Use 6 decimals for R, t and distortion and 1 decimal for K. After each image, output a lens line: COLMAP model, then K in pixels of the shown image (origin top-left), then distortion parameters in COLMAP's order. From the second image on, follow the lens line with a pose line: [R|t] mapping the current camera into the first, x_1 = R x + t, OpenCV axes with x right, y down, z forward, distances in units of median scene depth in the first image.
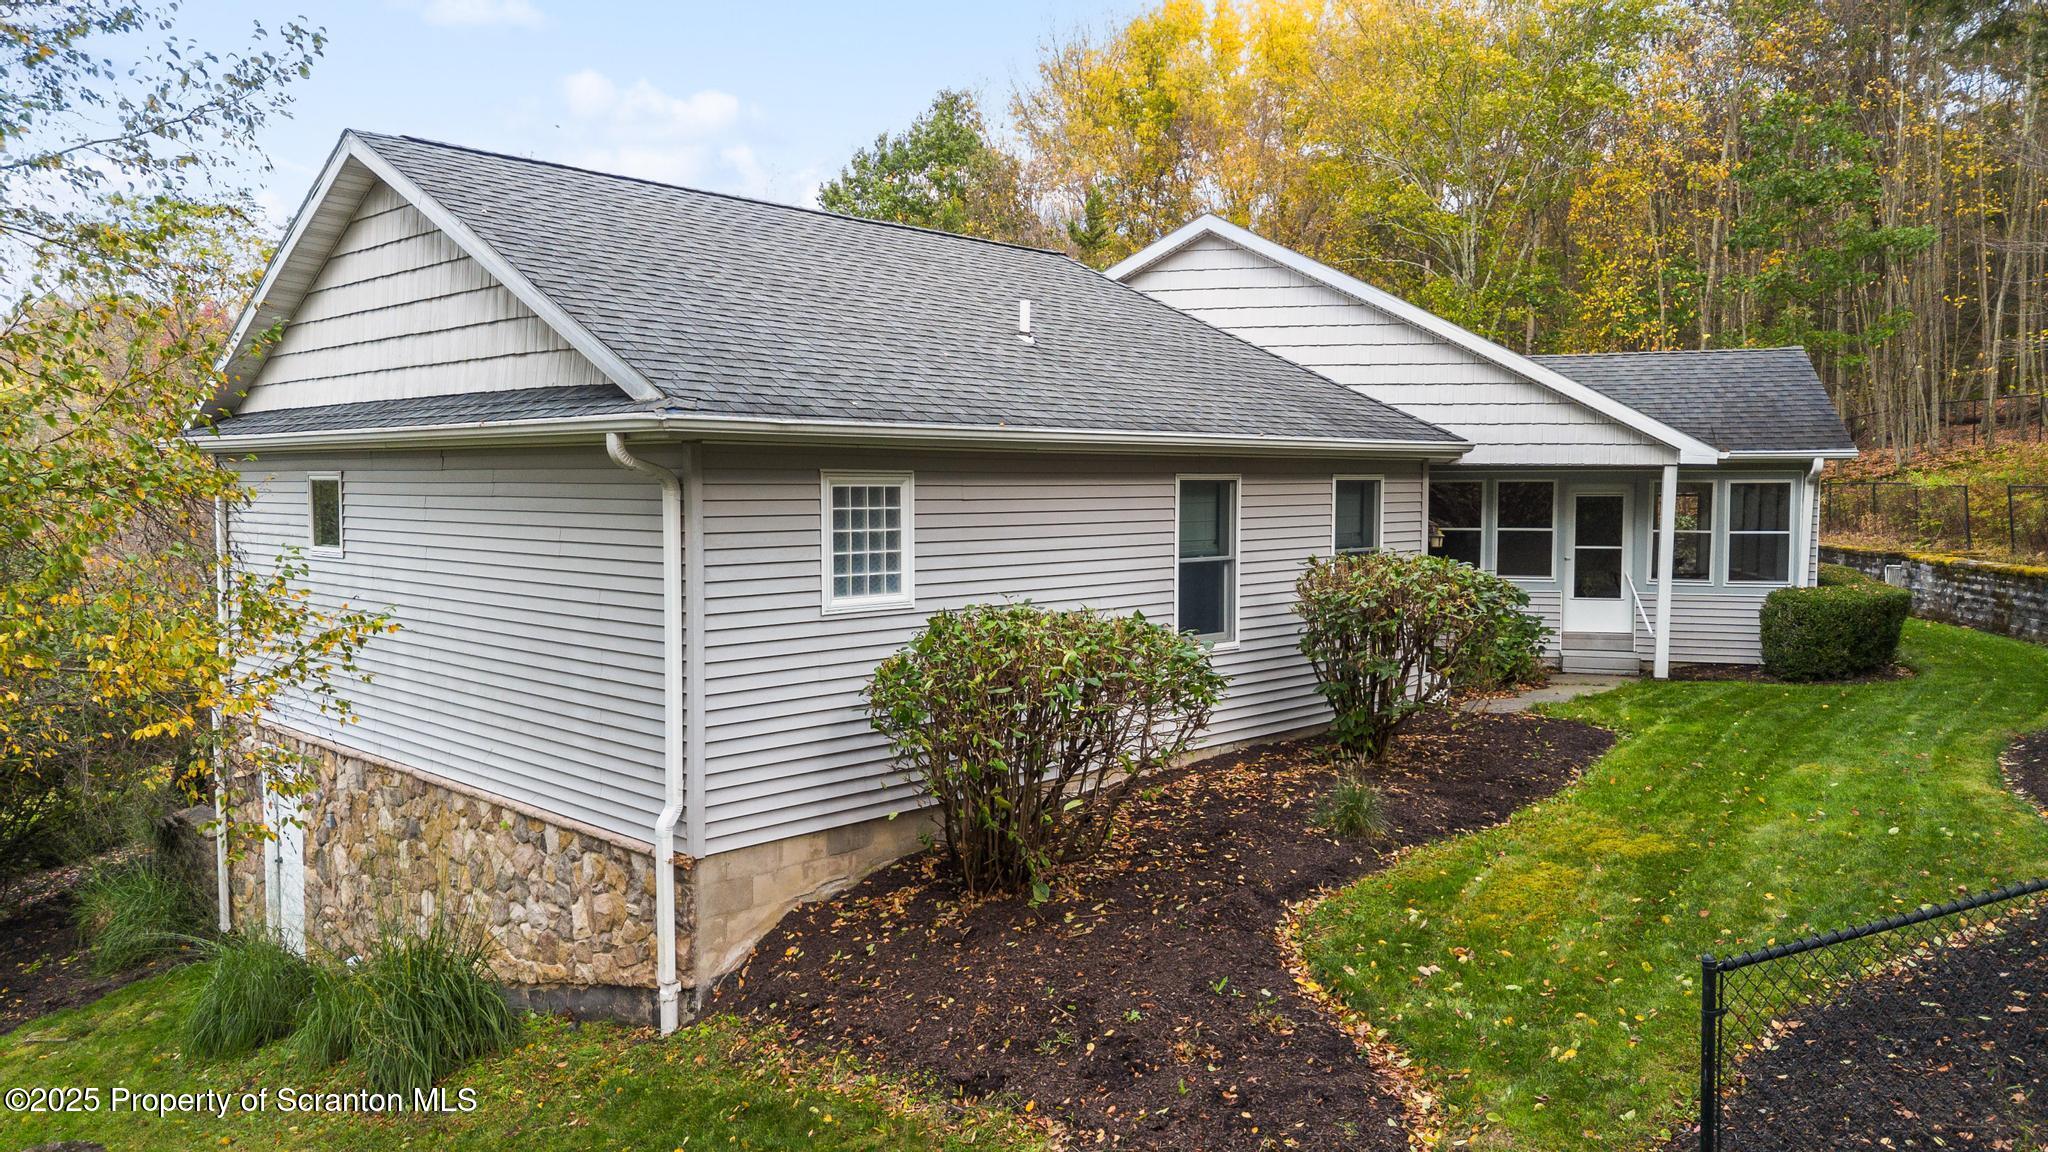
lens RADIAL K [[1444.3, 0, 1015.0], [0, 1444.3, 567.2], [0, 0, 1]] dist [0.086212, -0.085035]
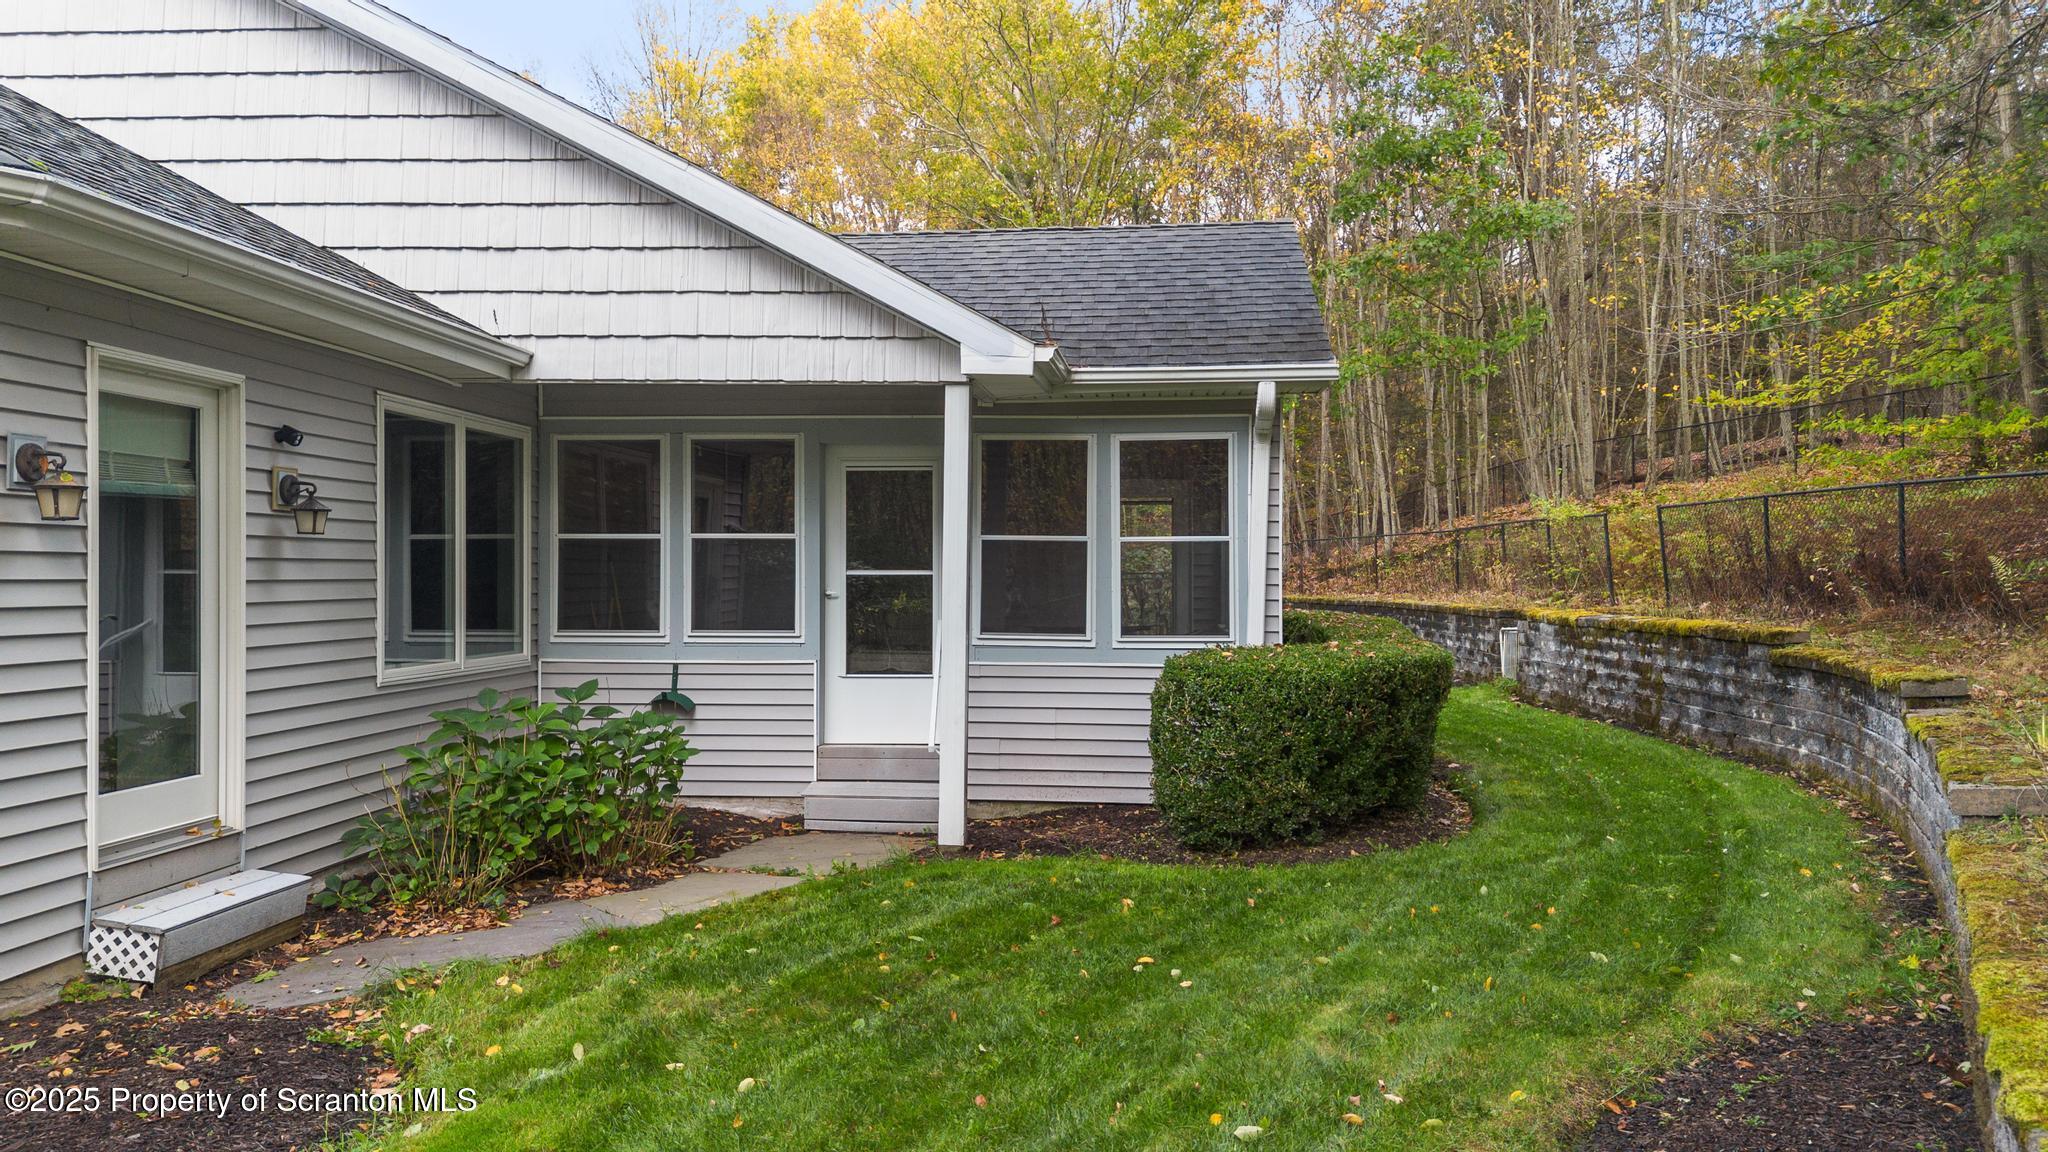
lens RADIAL K [[1444.3, 0, 1015.0], [0, 1444.3, 567.2], [0, 0, 1]] dist [0.086212, -0.085035]
pose [[0.987872, 0.002120, 0.155256, 0.387588], [0.007896, 0.997927, -0.063865, 0.017375], [-0.155069, 0.064316, 0.985808, 0.539414]]
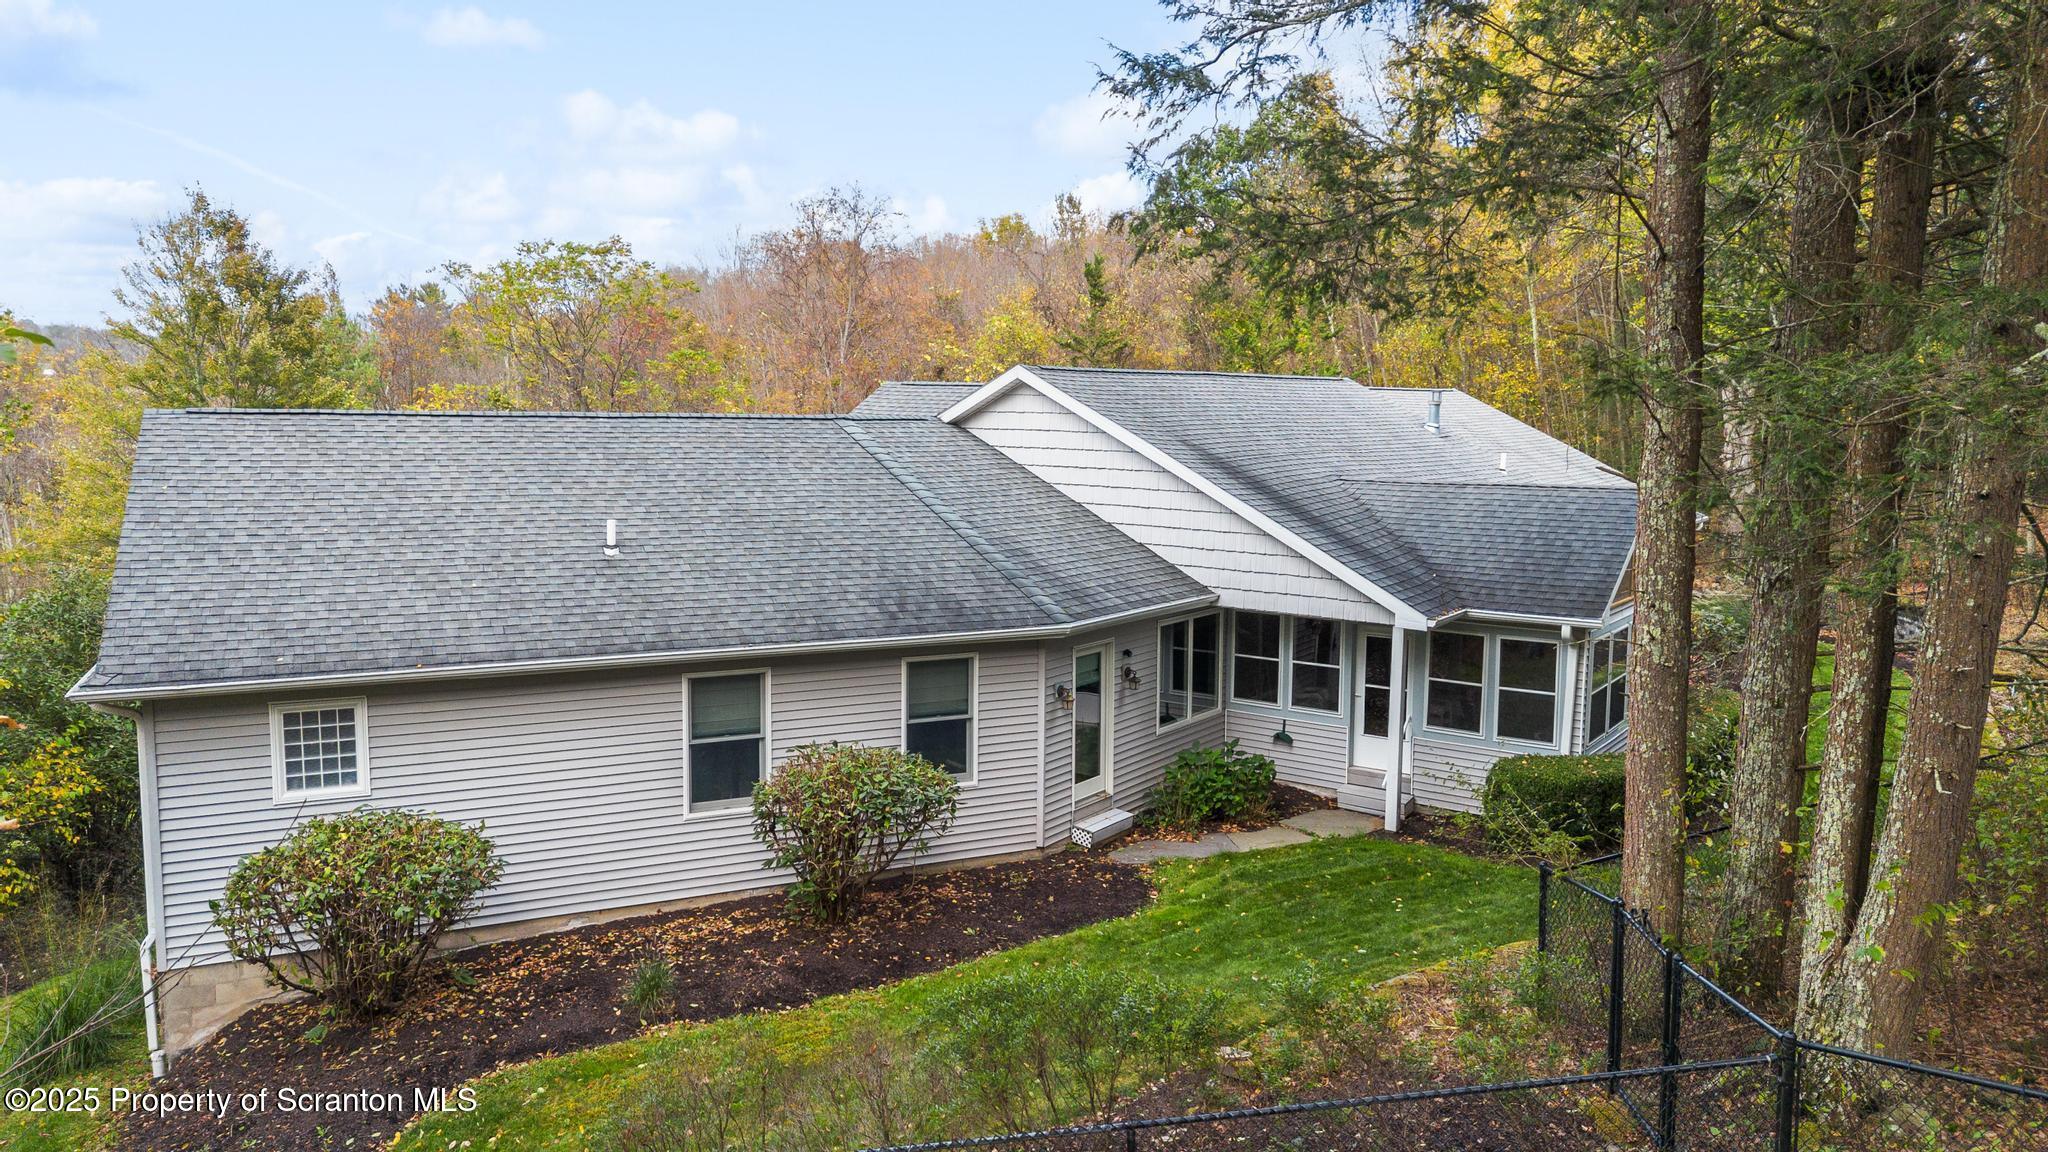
lens RADIAL K [[1444.3, 0, 1015.0], [0, 1444.3, 567.2], [0, 0, 1]] dist [0.086212, -0.085035]
pose [[0.933014, 0.047101, -0.356743, 0.546194], [-0.027672, 0.997852, 0.059375, -0.158932], [0.358773, -0.045525, 0.932314, -0.030789]]
